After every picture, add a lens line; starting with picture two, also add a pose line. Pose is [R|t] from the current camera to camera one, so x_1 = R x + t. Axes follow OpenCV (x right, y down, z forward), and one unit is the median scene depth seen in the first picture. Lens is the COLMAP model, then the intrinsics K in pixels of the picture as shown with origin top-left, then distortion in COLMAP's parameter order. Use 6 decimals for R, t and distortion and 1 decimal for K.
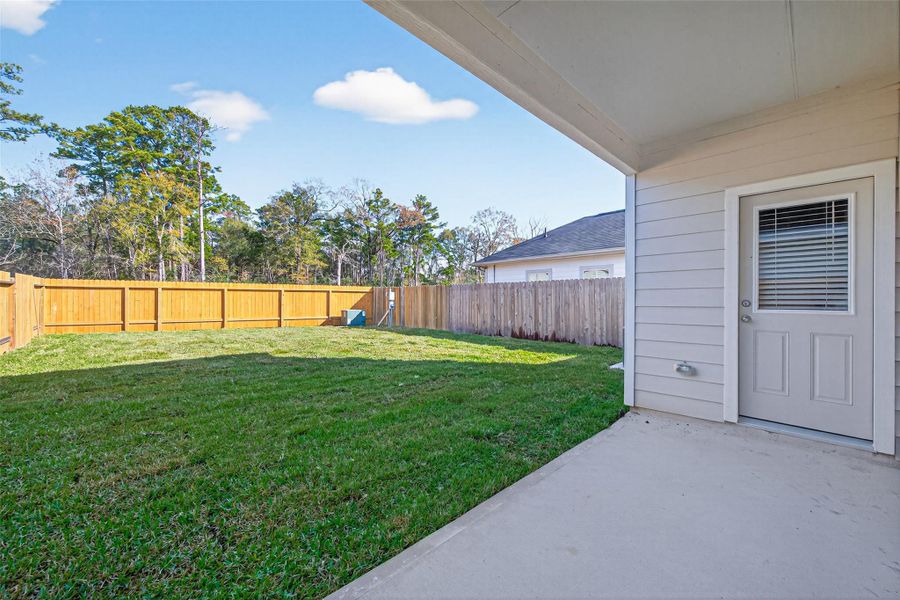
lens RADIAL K [[350.0, 0, 454.0], [0, 350.0, 301.7], [0, 0, 1]] dist [0.005154, -0.000162]
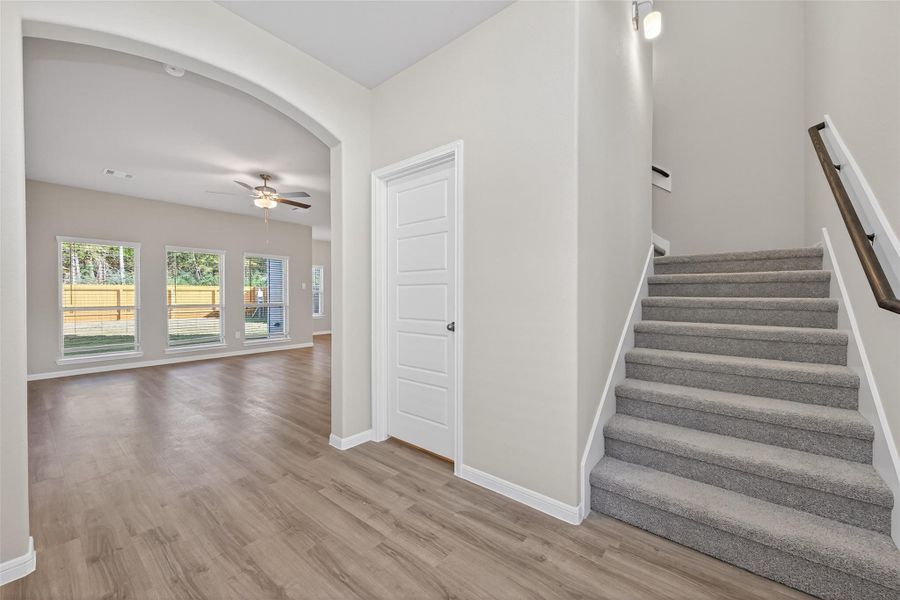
lens RADIAL K [[350.0, 0, 450.8], [0, 350.0, 300.4], [0, 0, 1]] dist [0.005154, -0.000162]
pose [[0.993409, -0.005336, 0.114499, 0.136748], [0.004590, 0.999966, 0.006782, 0.000379], [-0.114532, -0.006211, 0.993400, -0.142982]]
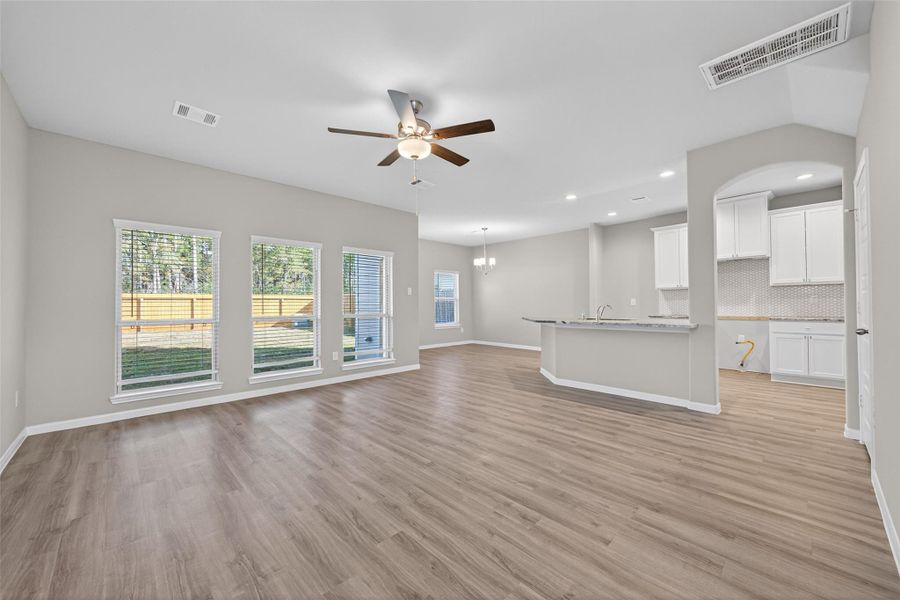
lens RADIAL K [[350.0, 0, 453.0], [0, 350.0, 298.7], [0, 0, 1]] dist [0.005154, -0.000162]
pose [[0.999941, -0.010322, -0.003525, 0.092963], [0.010250, 0.999747, -0.020004, -0.000063], [0.003731, 0.019967, 0.999794, -0.084411]]
